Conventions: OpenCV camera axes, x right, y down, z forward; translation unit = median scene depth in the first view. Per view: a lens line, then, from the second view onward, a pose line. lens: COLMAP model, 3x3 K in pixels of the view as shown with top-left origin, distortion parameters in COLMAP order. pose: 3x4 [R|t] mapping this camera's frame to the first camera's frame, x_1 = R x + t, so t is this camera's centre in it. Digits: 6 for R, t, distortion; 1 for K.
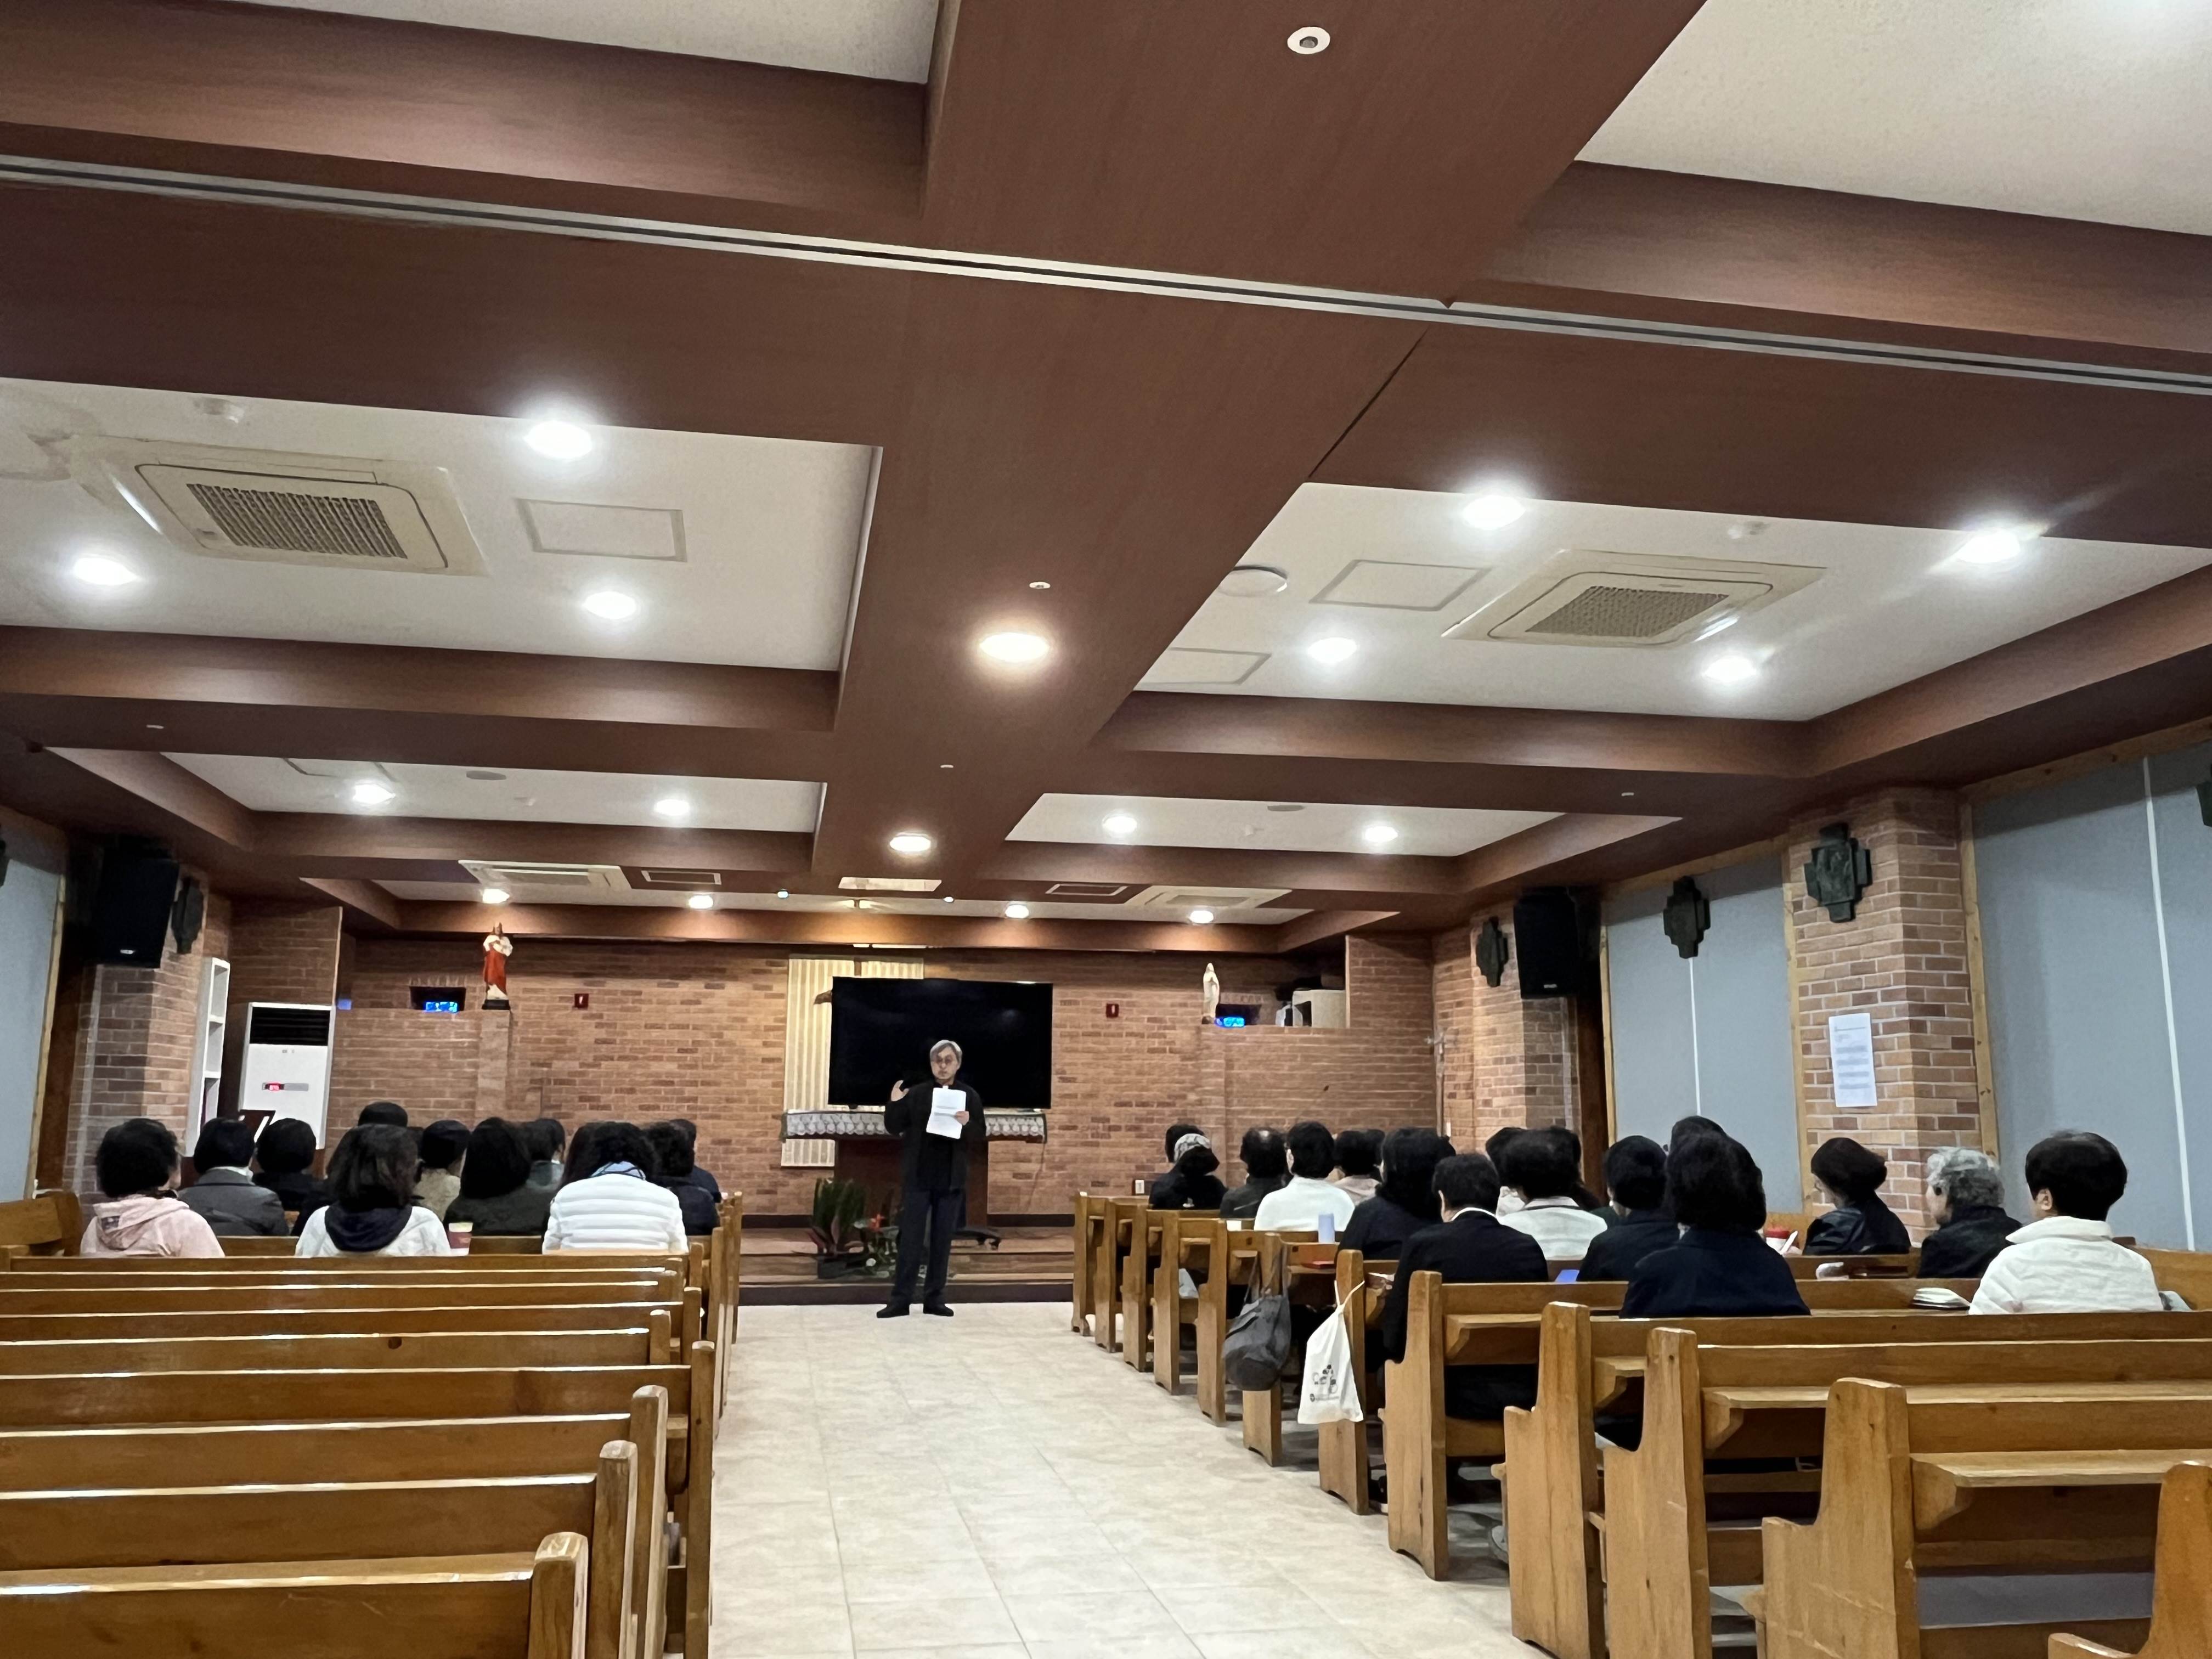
lens RADIAL K [[1676.0, 0, 1106.0], [0, 1676.0, 829.5], [0, 0, 1]] dist [-0.006348, -0.000175]
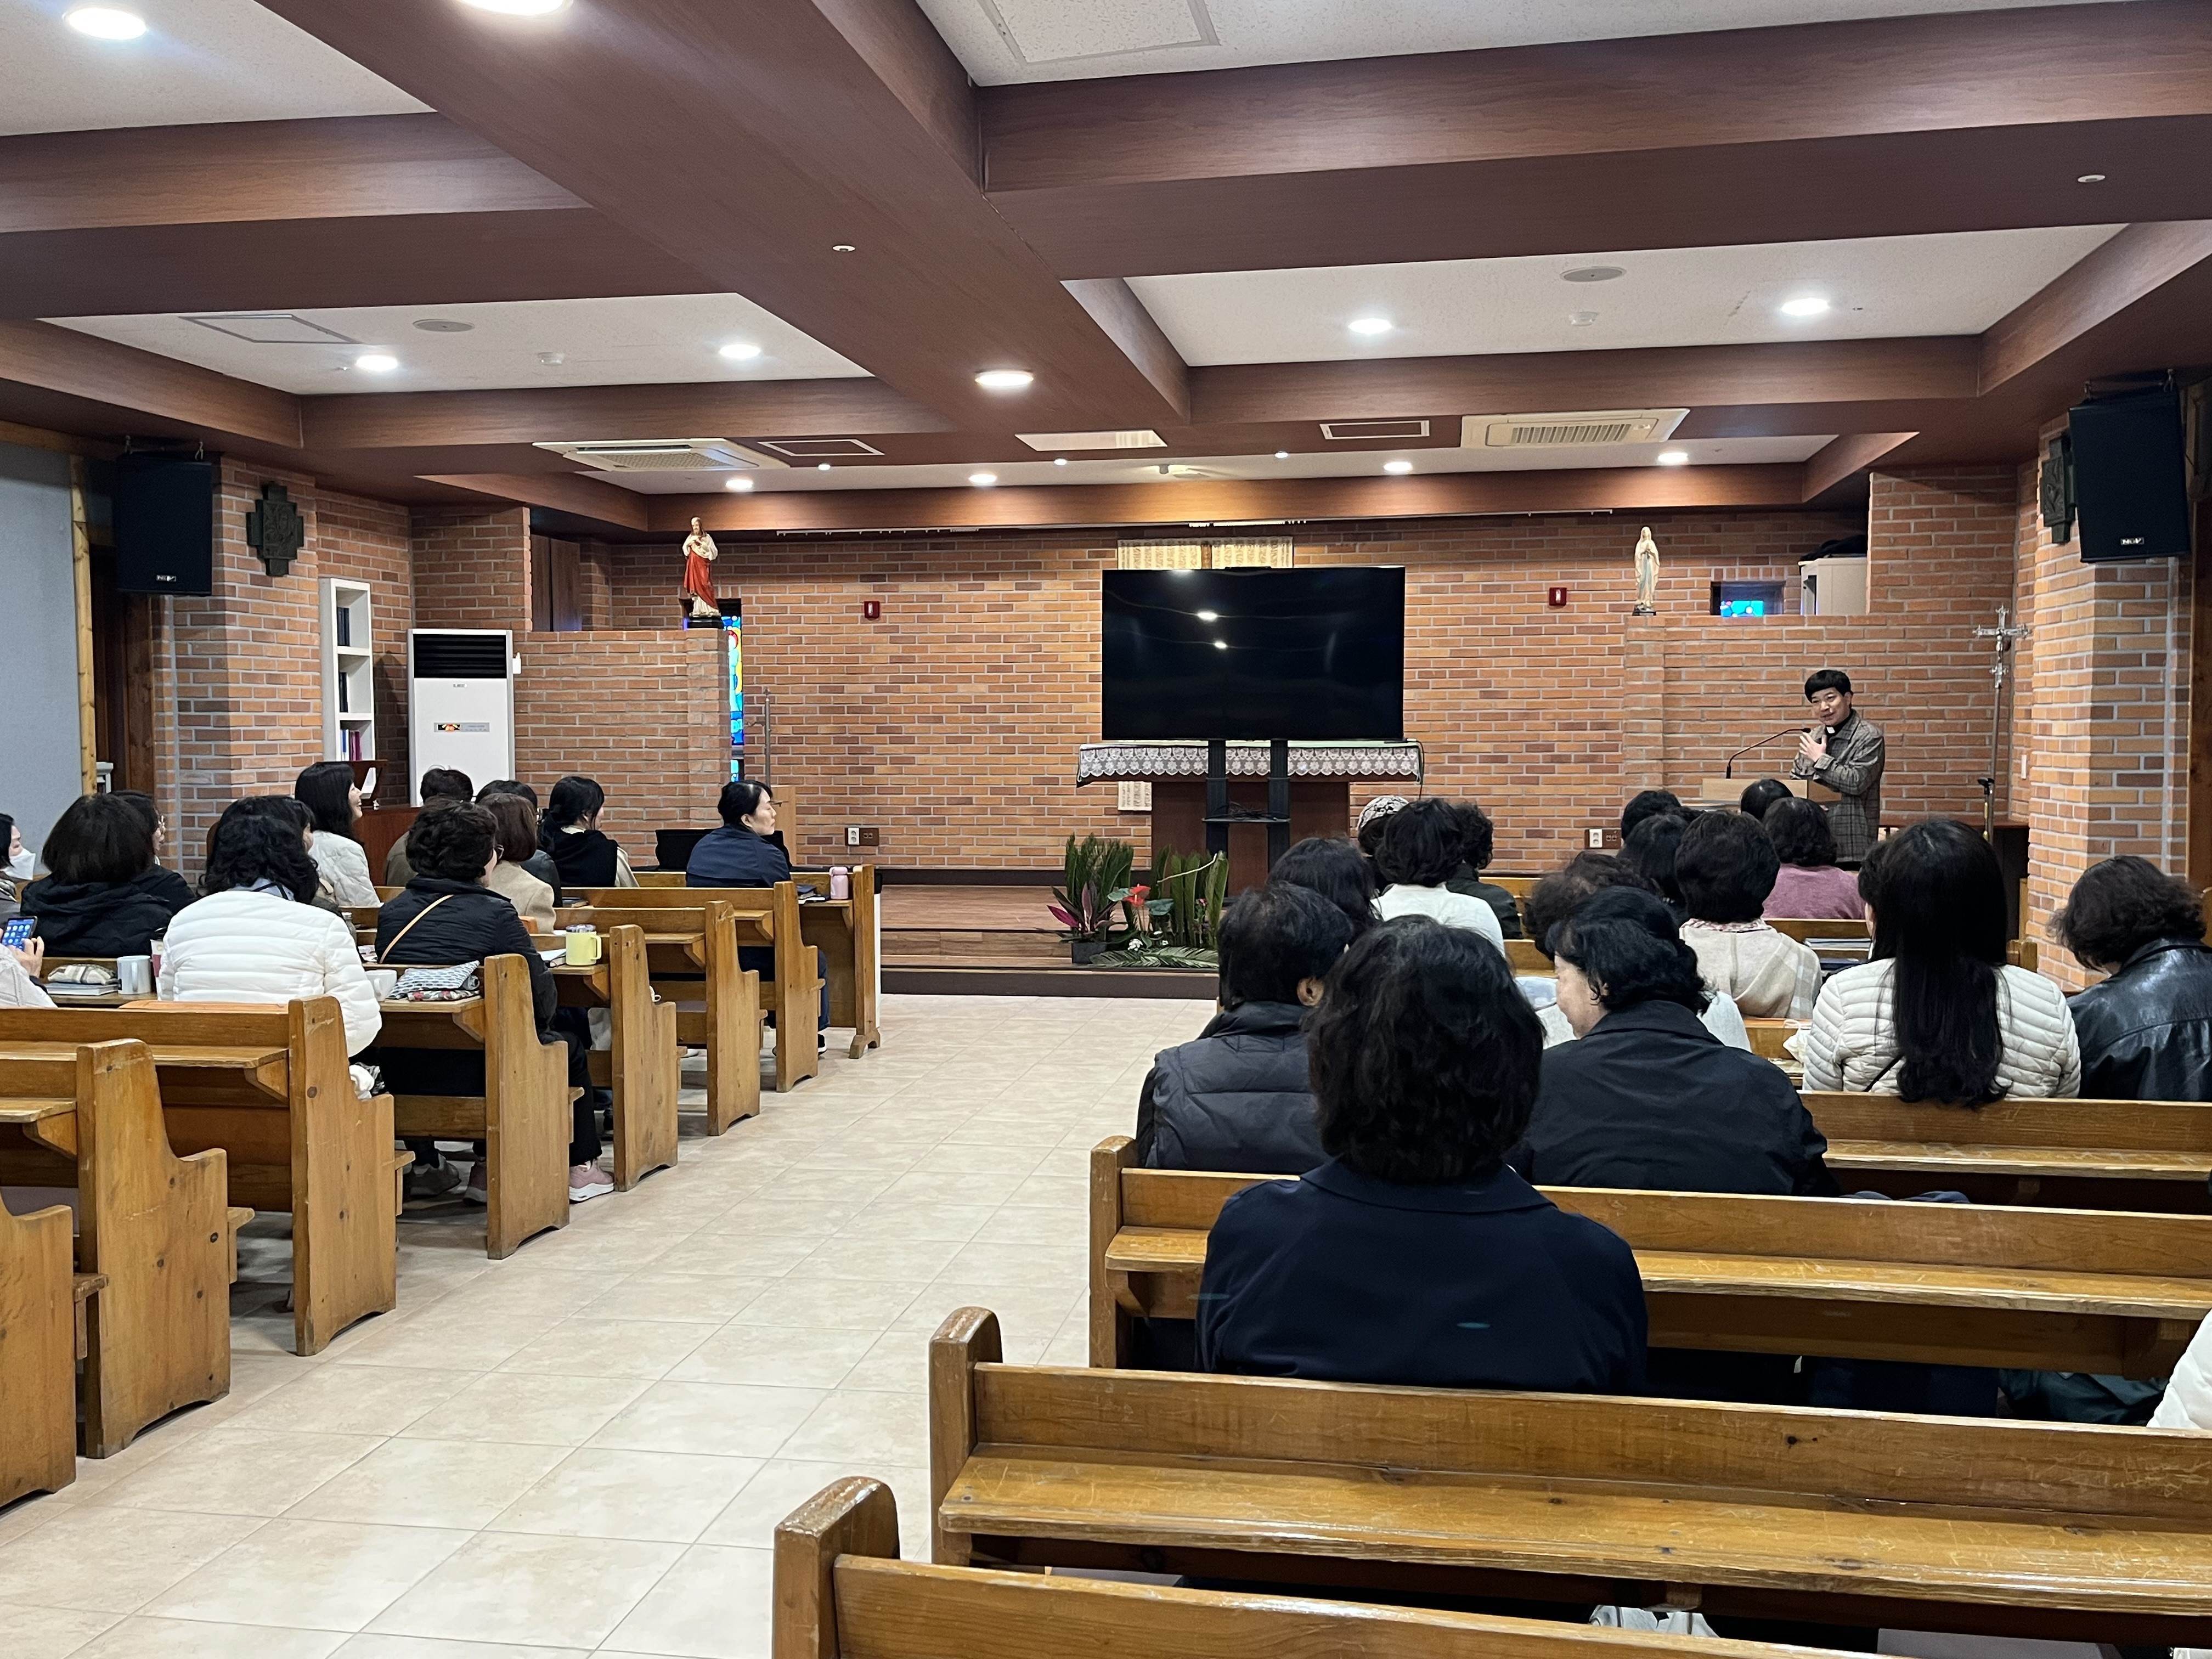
lens RADIAL K [[1967.3, 0, 1106.0], [0, 1967.3, 829.5], [0, 0, 1]] dist [0.129140, -0.293336]
pose [[0.934981, 0.007637, -0.354616, 0.142959], [0.072284, 0.974685, 0.211575, 0.012820], [0.347255, -0.223452, 0.910760, 0.158403]]
